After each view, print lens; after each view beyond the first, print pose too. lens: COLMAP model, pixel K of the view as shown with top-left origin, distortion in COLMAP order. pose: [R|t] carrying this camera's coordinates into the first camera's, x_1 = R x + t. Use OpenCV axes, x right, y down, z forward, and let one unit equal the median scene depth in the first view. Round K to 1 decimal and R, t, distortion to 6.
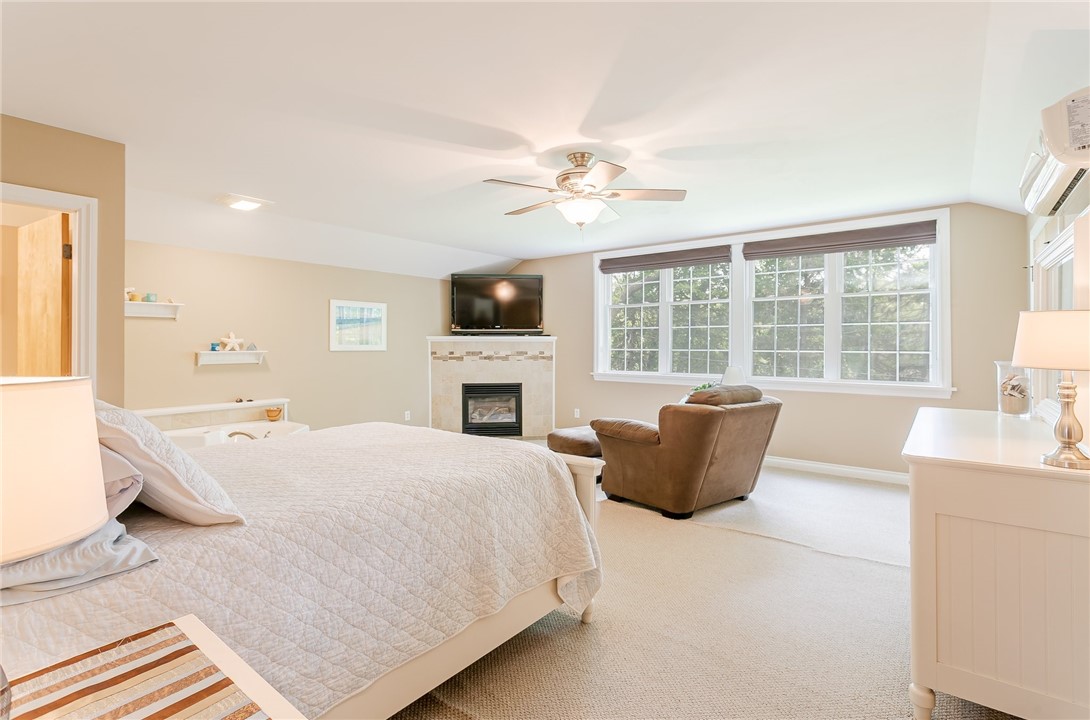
lens RADIAL K [[517.0, 0, 547.3], [0, 517.0, 348.3], [0, 0, 1]] dist [-0.000520, -0.000099]
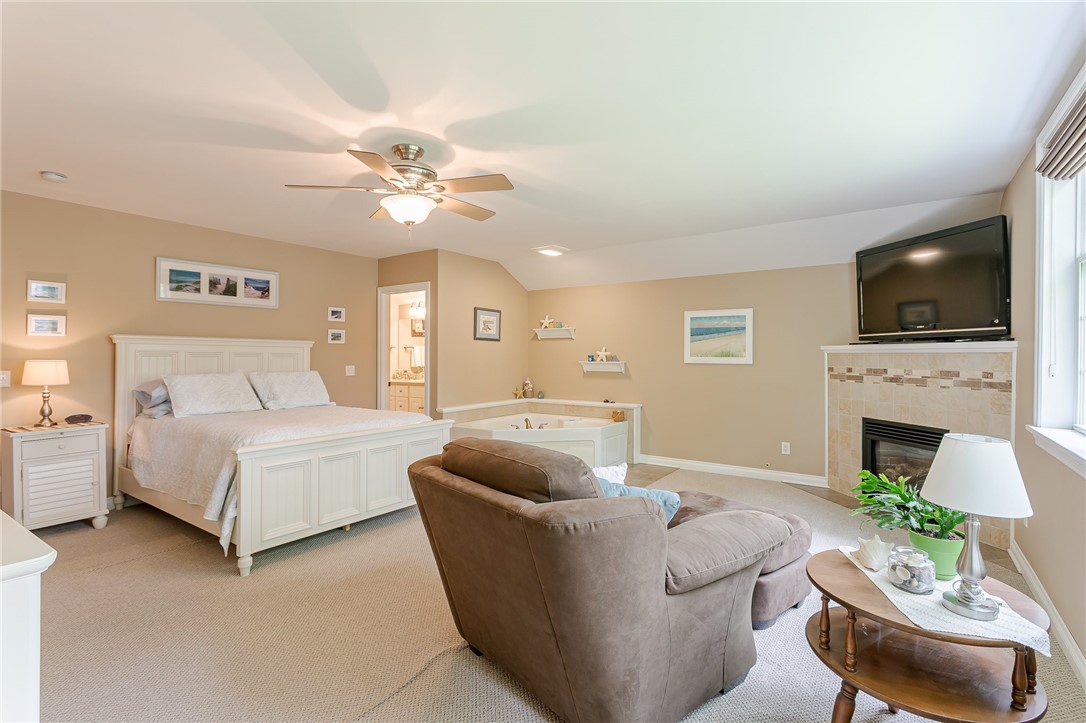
lens RADIAL K [[515.1, 0, 545.5], [0, 515.1, 359.8], [0, 0, 1]] dist [-0.000520, -0.000099]
pose [[0.053029, 0.008097, -0.998560, 0.465000], [-0.010285, 0.999919, 0.007562, -0.005223], [0.998540, 0.009869, 0.053108, 0.567644]]
